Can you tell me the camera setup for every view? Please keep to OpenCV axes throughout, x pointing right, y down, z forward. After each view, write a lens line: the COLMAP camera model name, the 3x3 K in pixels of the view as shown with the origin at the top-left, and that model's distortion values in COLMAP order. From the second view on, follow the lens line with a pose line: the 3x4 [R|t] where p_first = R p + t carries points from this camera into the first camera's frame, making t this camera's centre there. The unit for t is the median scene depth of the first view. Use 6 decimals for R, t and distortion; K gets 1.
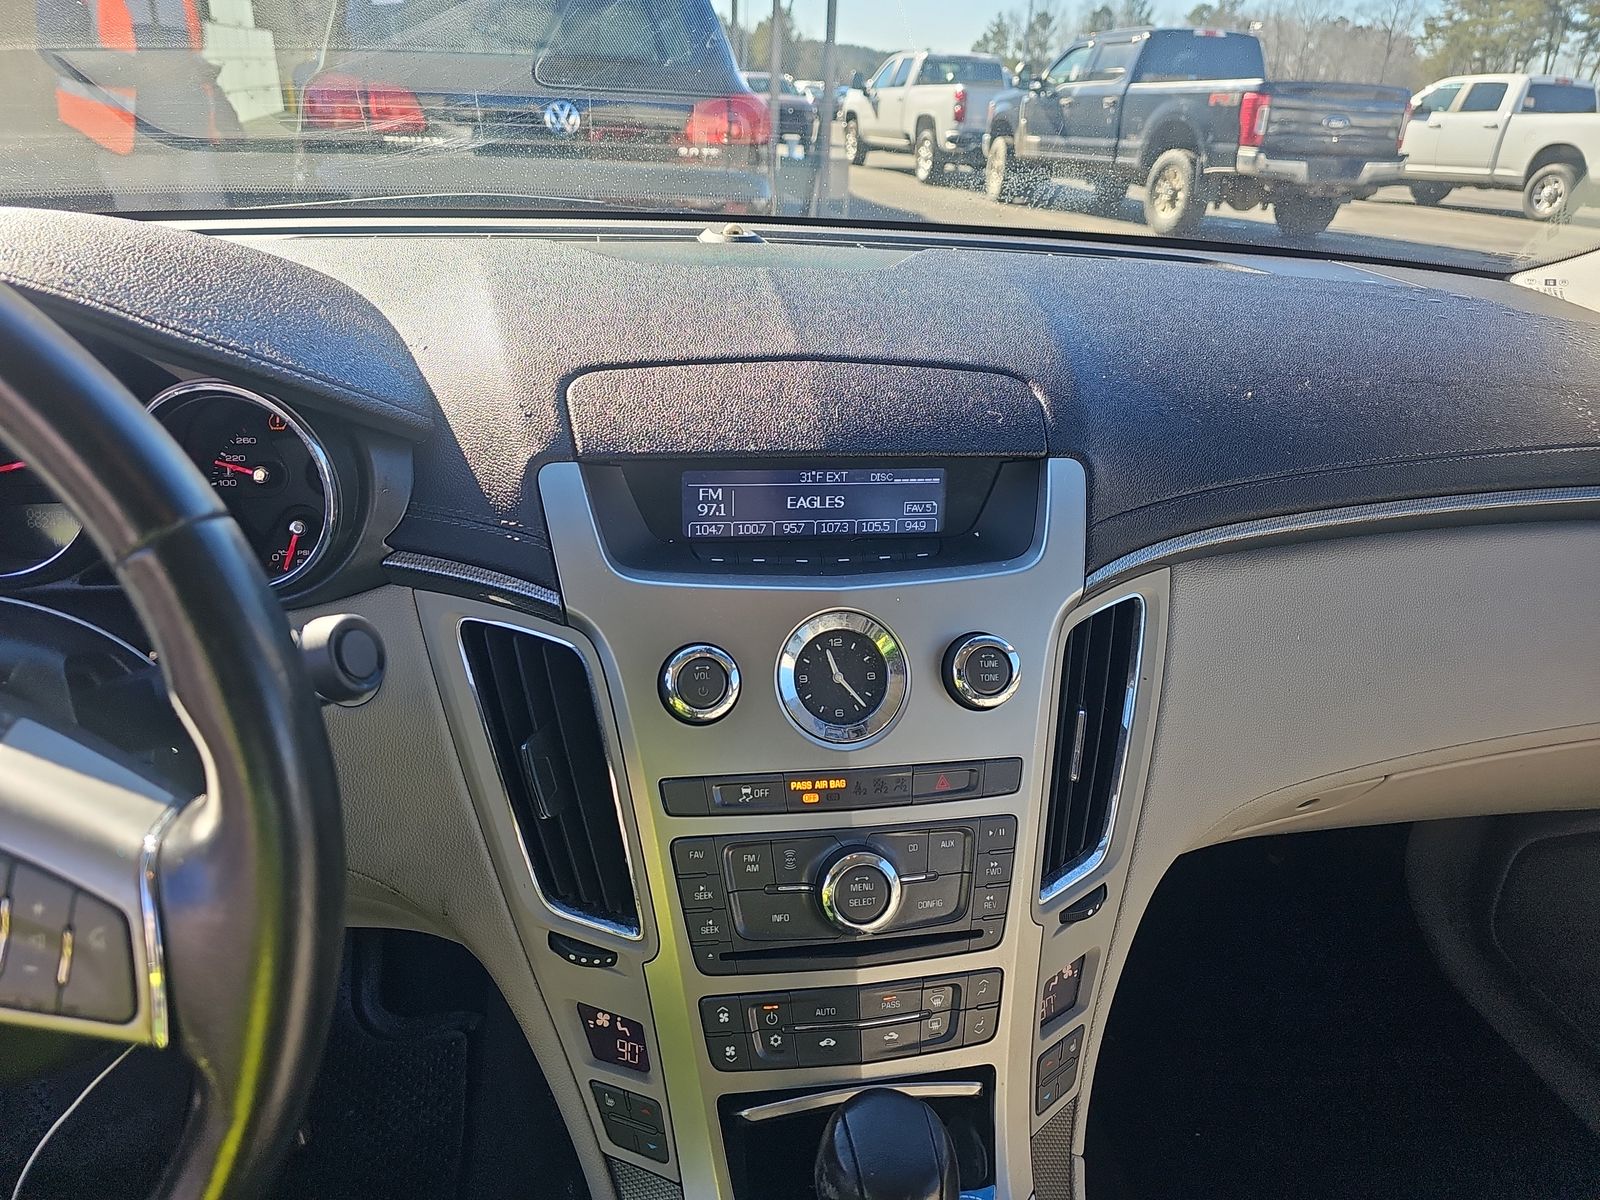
lens RADIAL K [[1048.9, 0, 801.7], [0, 1048.9, 596.5], [0, 0, 1]] dist [0.045484, -0.032334]
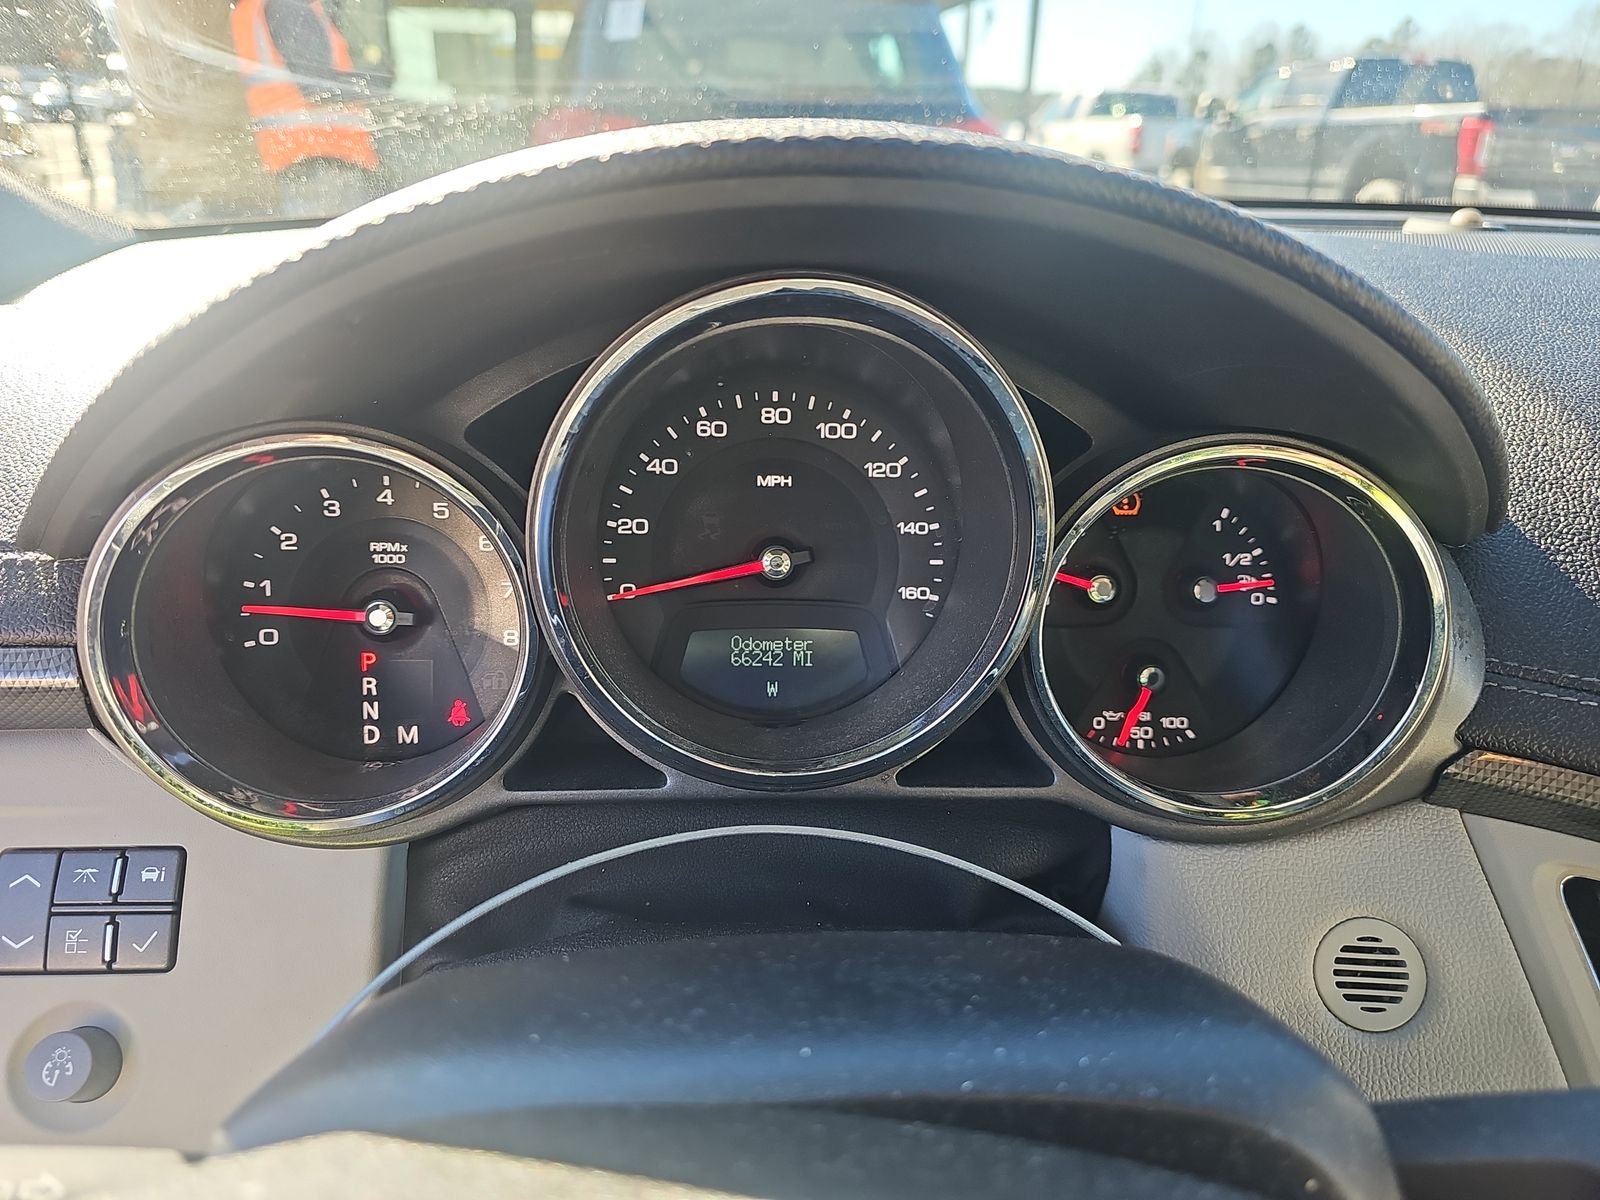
lens RADIAL K [[1048.9, 0, 802.4], [0, 1048.9, 601.8], [0, 0, 1]] dist [0.045484, -0.032334]
pose [[0.994310, 0.031086, -0.101889, -0.620700], [-0.034249, 0.998979, -0.029447, -0.084553], [0.100869, 0.032769, 0.994360, 0.385531]]
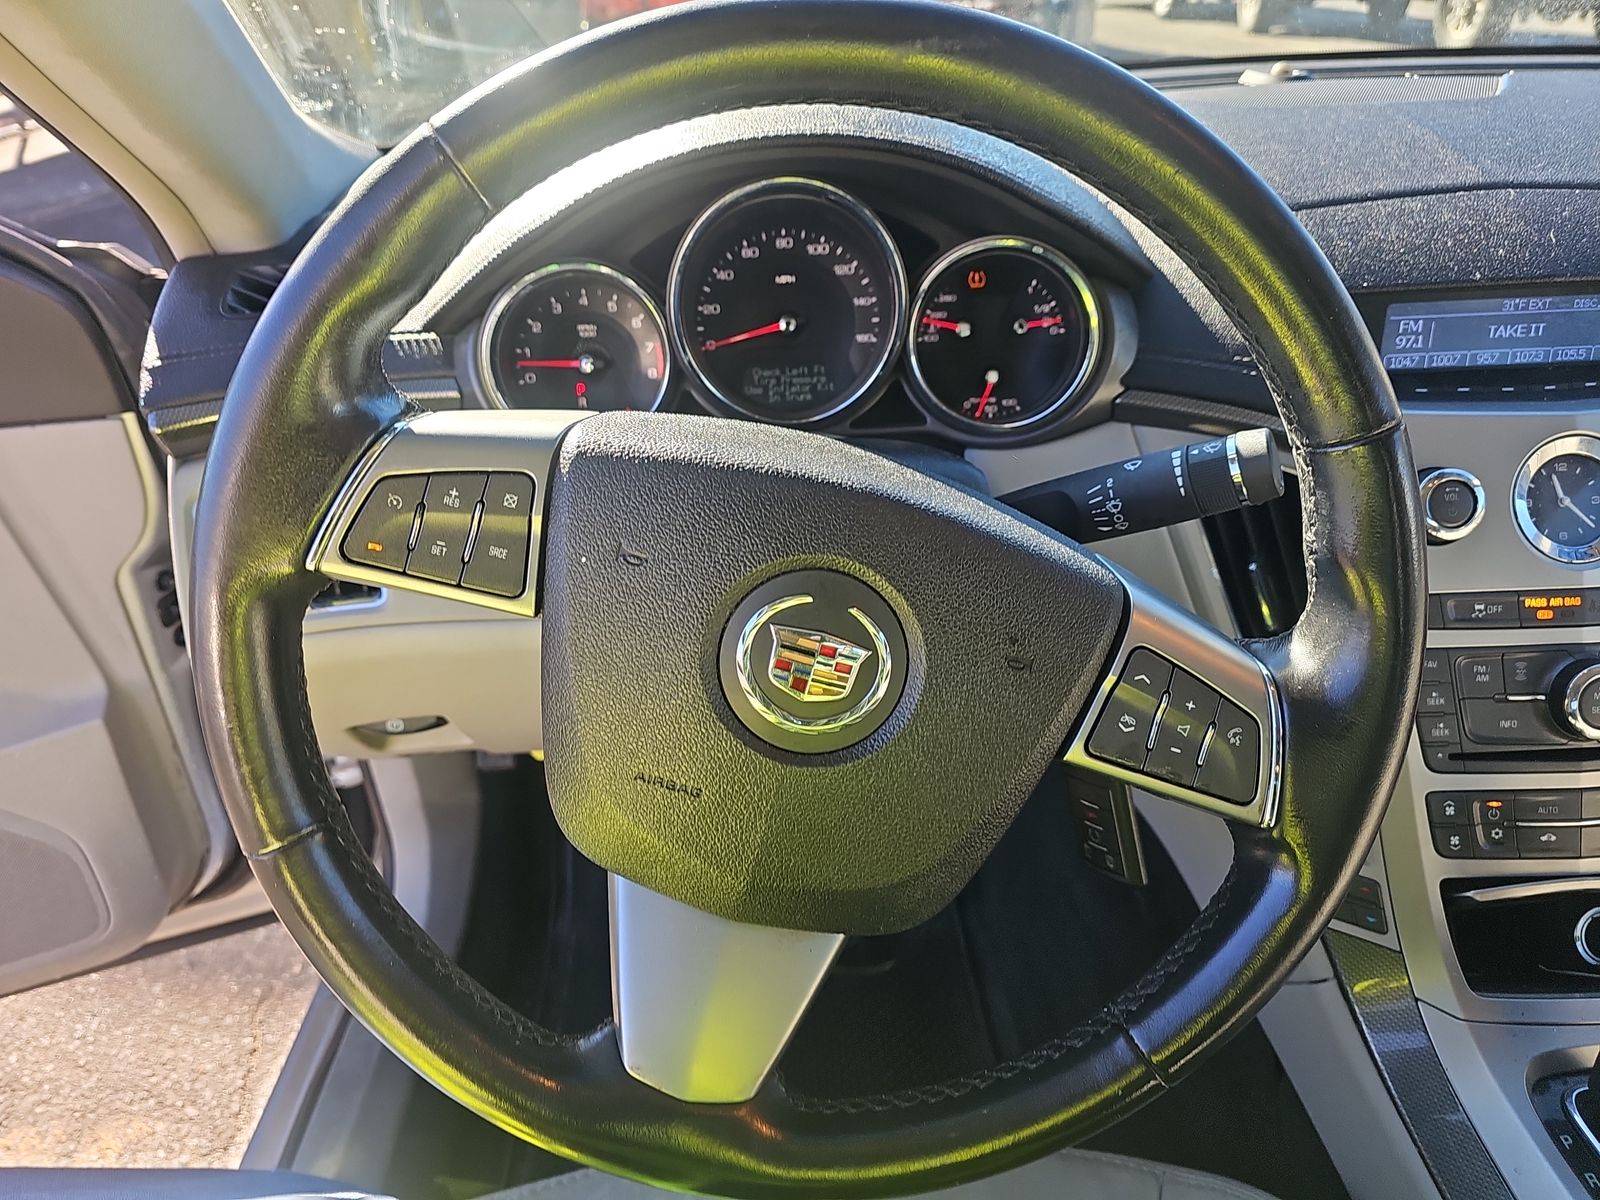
lens RADIAL K [[1048.9, 0, 795.4], [0, 1048.9, 600.9], [0, 0, 1]] dist [0.045484, -0.032334]
pose [[0.984856, 0.005080, -0.173301, -0.493129], [0.014075, 0.993928, 0.109126, 0.046944], [0.172803, -0.109912, 0.978804, -0.154051]]
